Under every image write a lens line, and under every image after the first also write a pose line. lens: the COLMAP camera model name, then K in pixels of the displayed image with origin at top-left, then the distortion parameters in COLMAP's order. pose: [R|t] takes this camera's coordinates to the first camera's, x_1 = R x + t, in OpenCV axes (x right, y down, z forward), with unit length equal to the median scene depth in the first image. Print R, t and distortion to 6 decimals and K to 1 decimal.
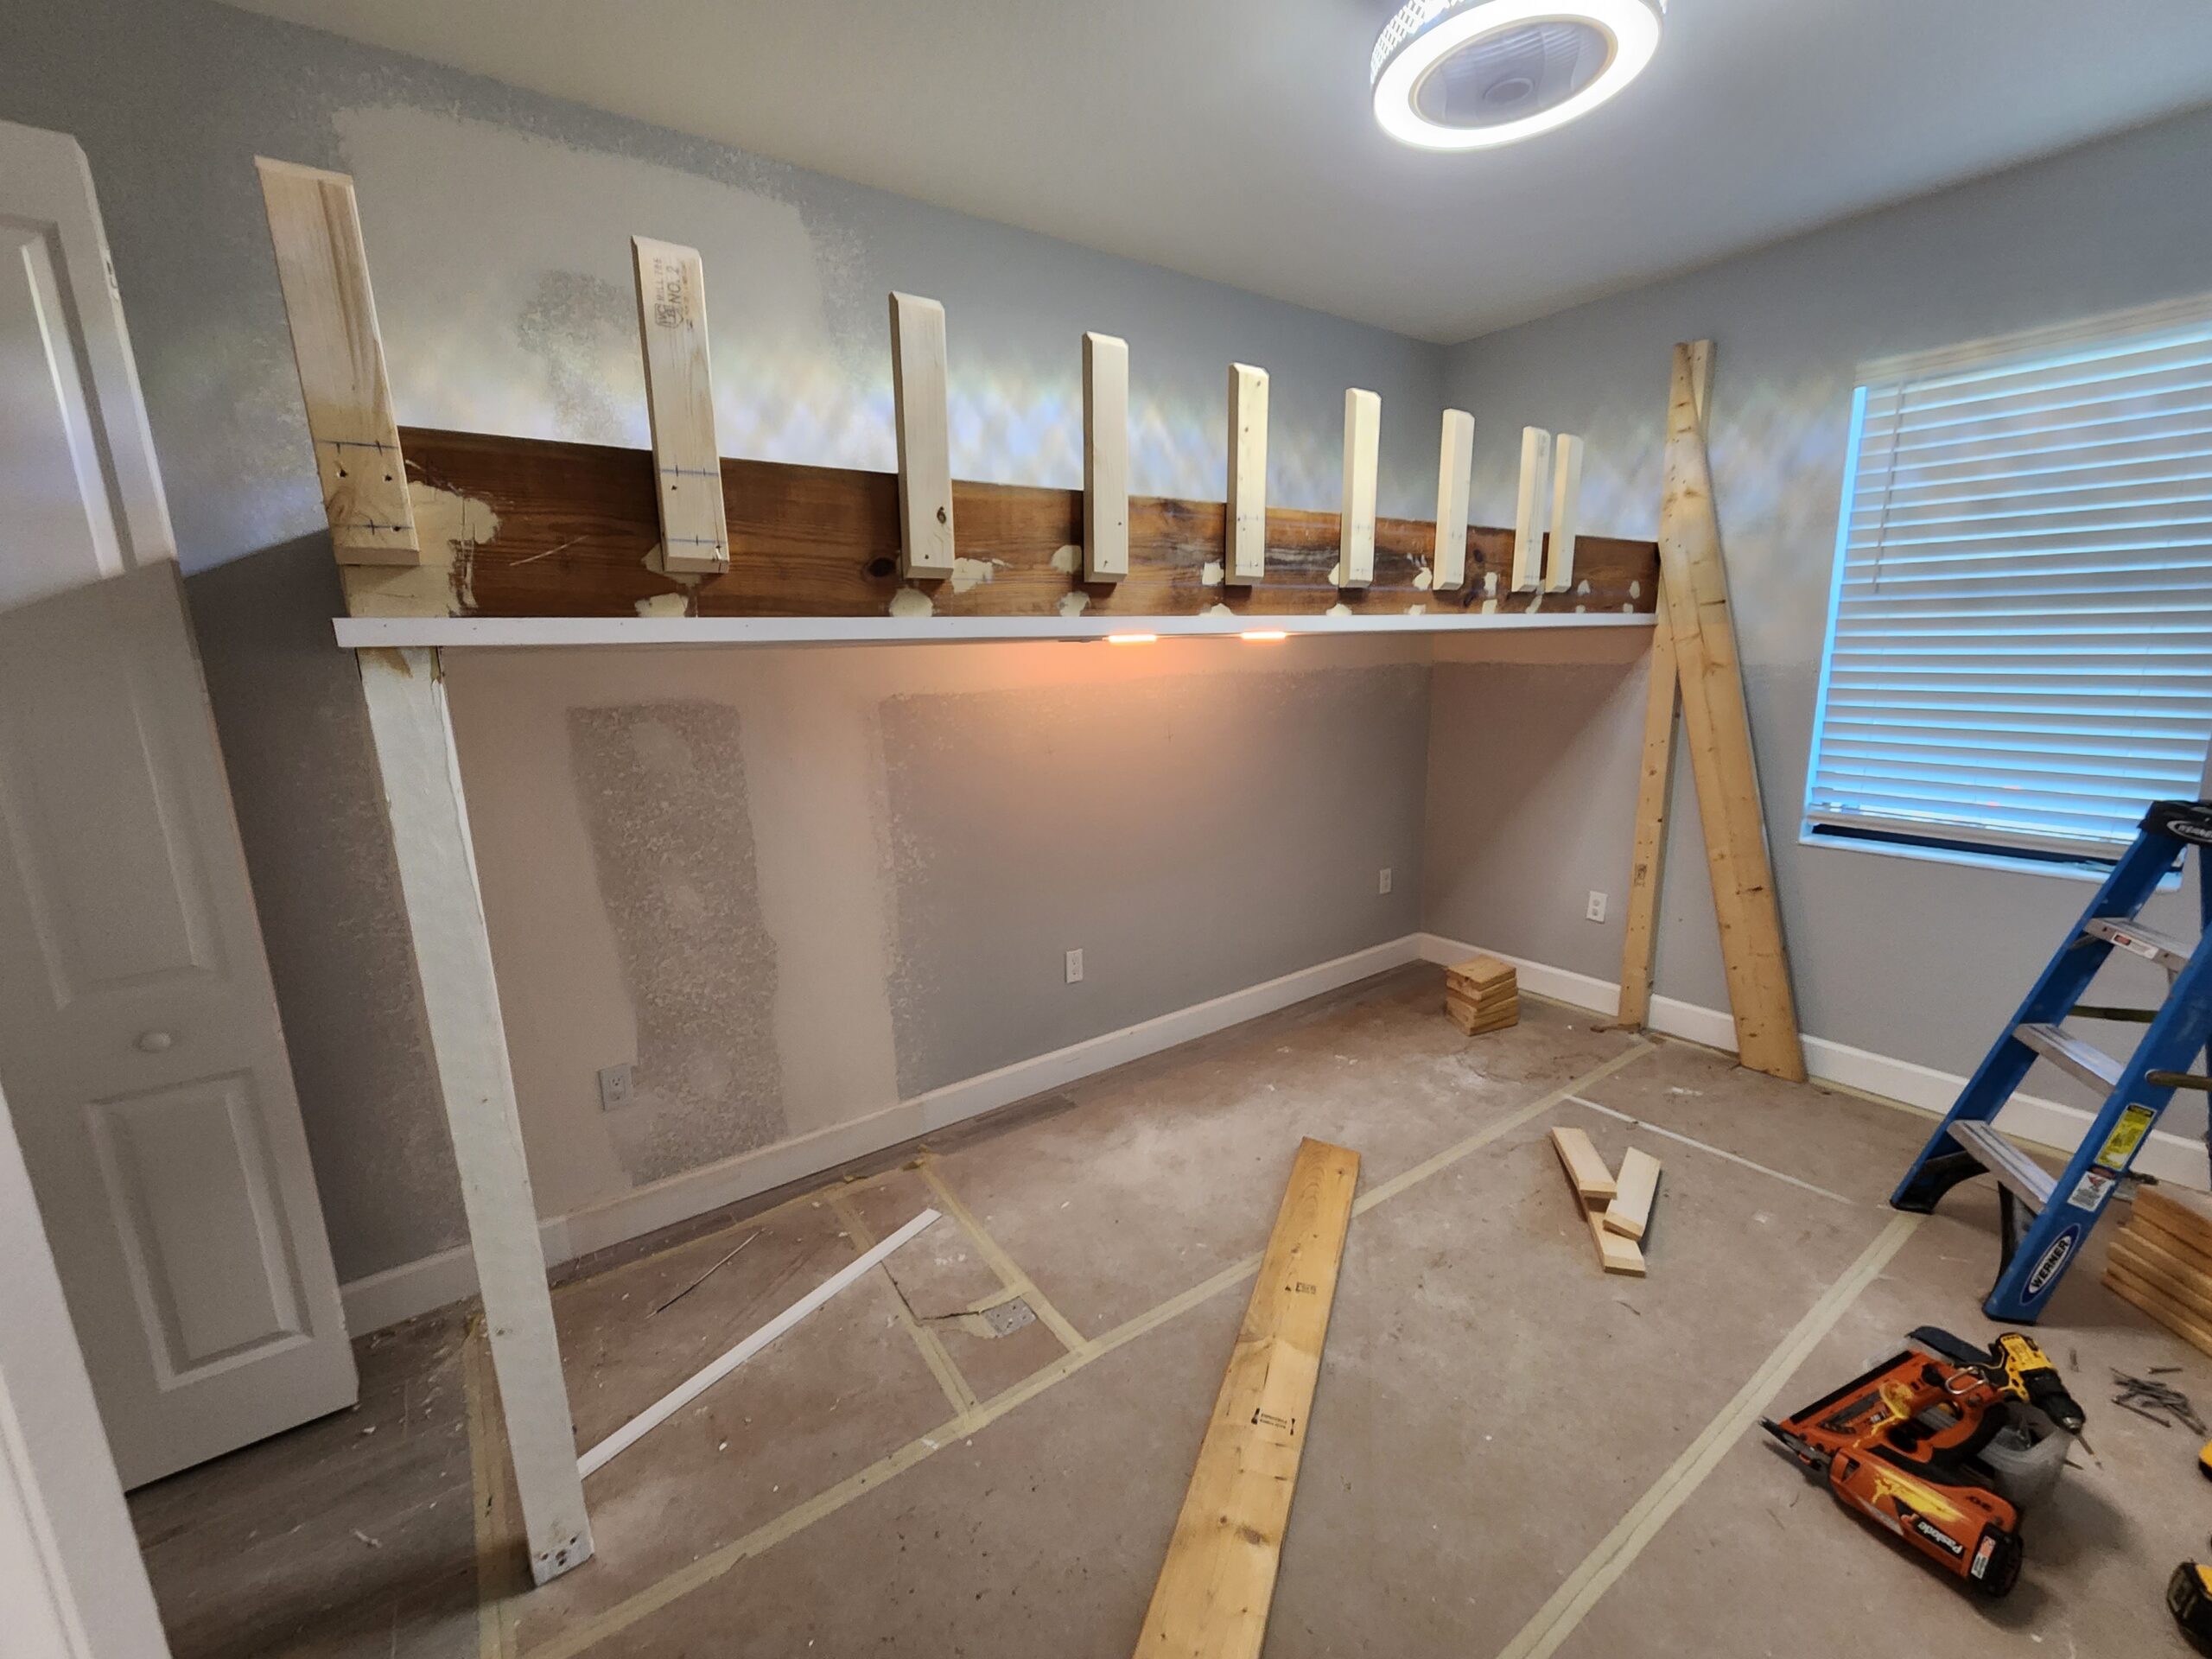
lens RADIAL K [[907.4, 0, 1106.0], [0, 907.4, 829.5], [0, 0, 1]] dist [0.005230, -0.000355]
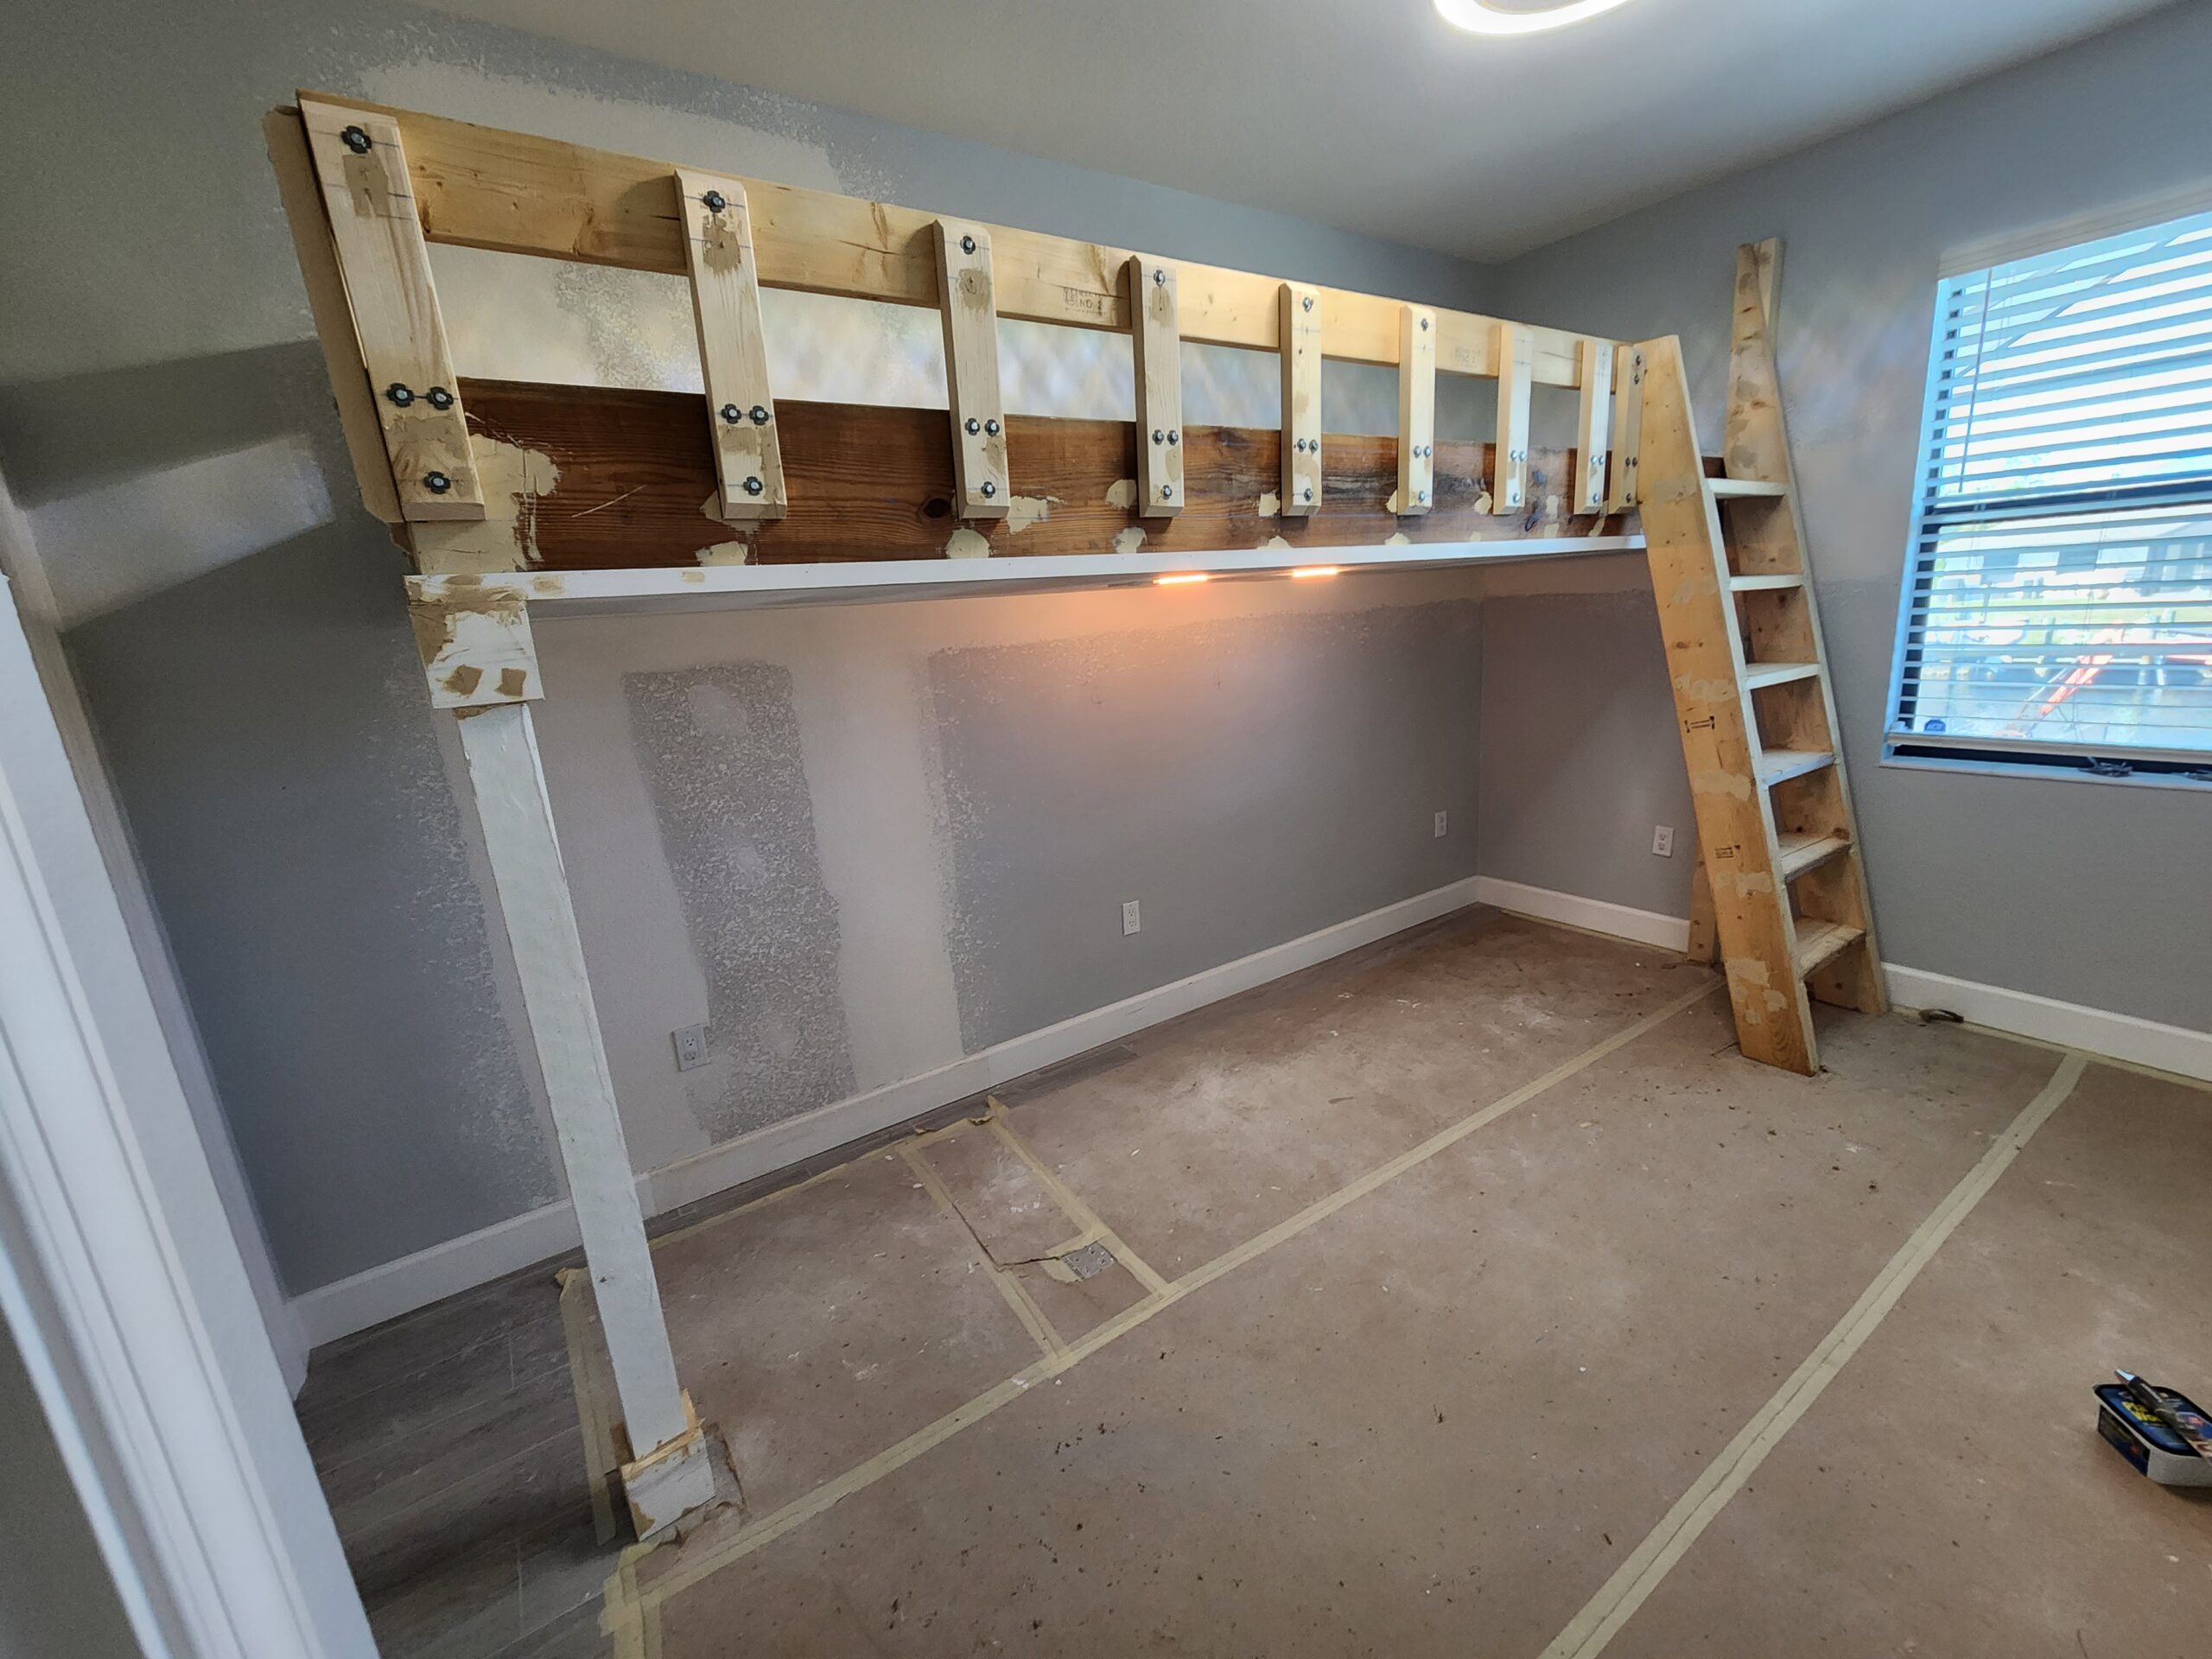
lens RADIAL K [[908.3, 0, 1111.6], [0, 908.3, 821.9], [0, 0, 1]] dist [0.004367, 0.000112]
pose [[0.998762, -0.036082, -0.034234, -0.026626], [0.037210, 0.998766, 0.032899, 0.016976], [0.033005, -0.034132, 0.998872, 0.010568]]
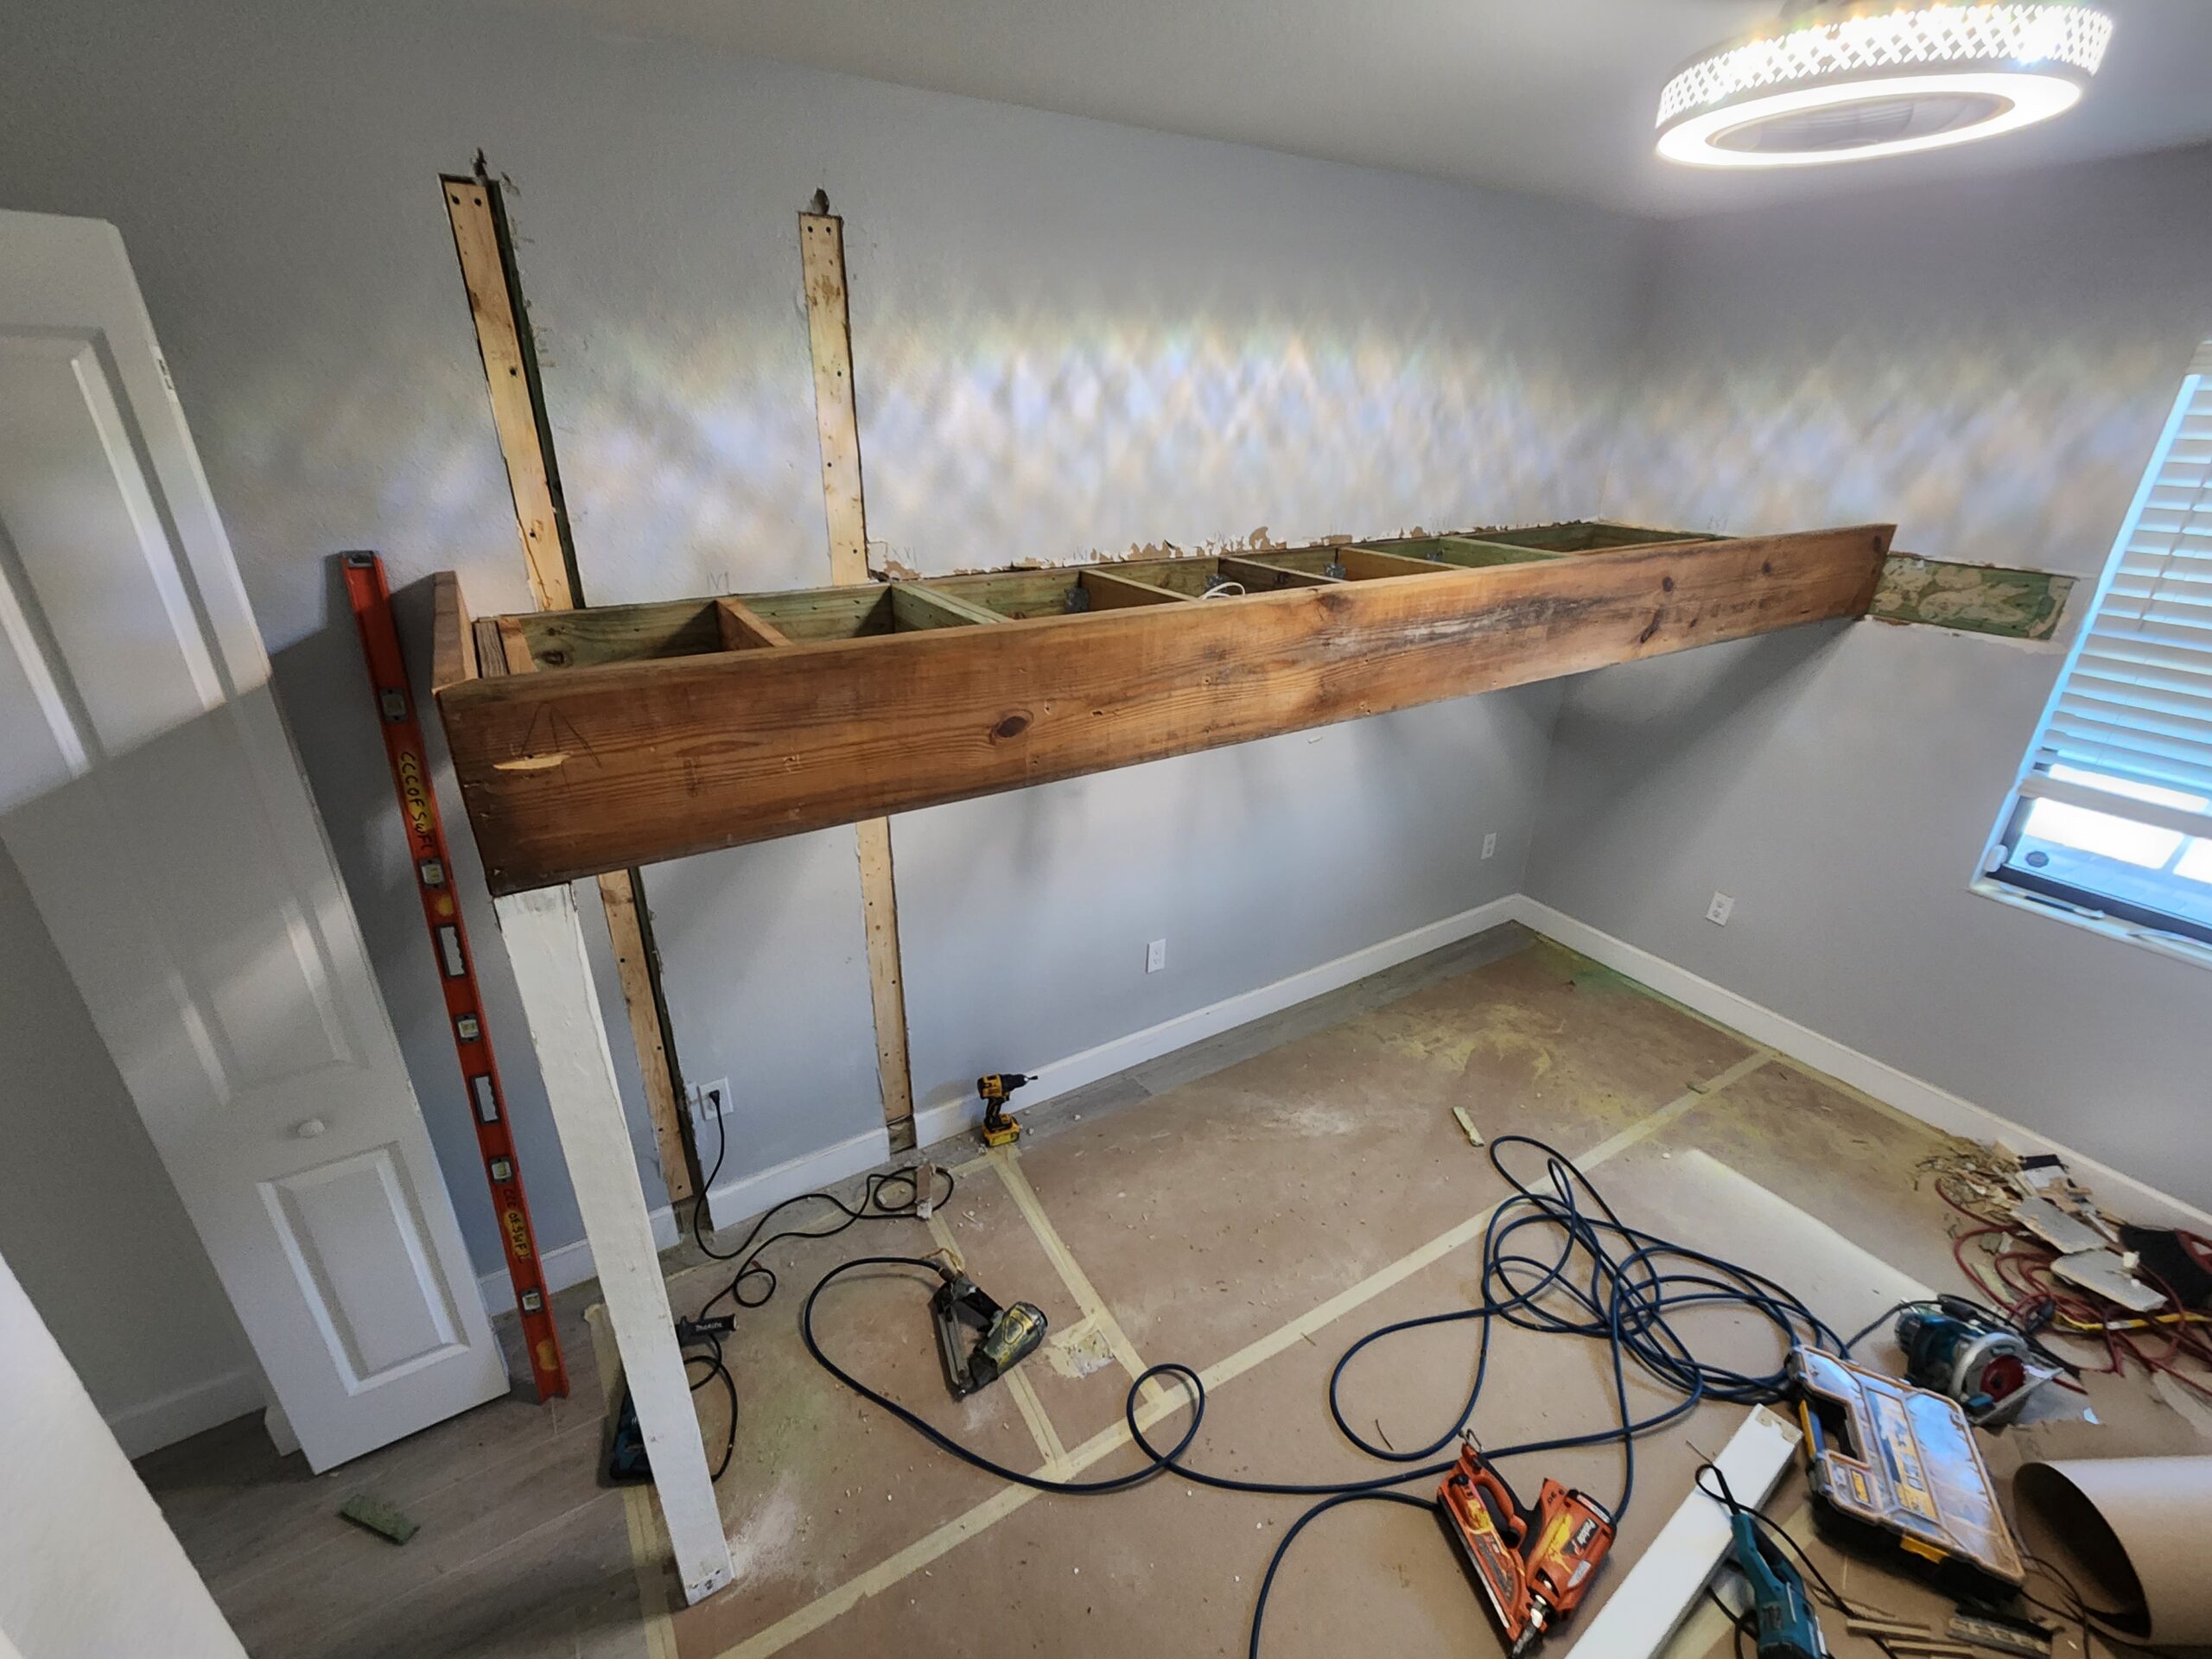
lens RADIAL K [[966.8, 0, 1103.6], [0, 966.8, 833.1], [0, 0, 1]] dist [0.002598, 0.000310]
pose [[0.996544, 0.067905, -0.047837, -0.072570], [-0.055924, 0.974332, 0.218061, -0.283692], [0.061417, -0.214632, 0.974762, 0.029413]]
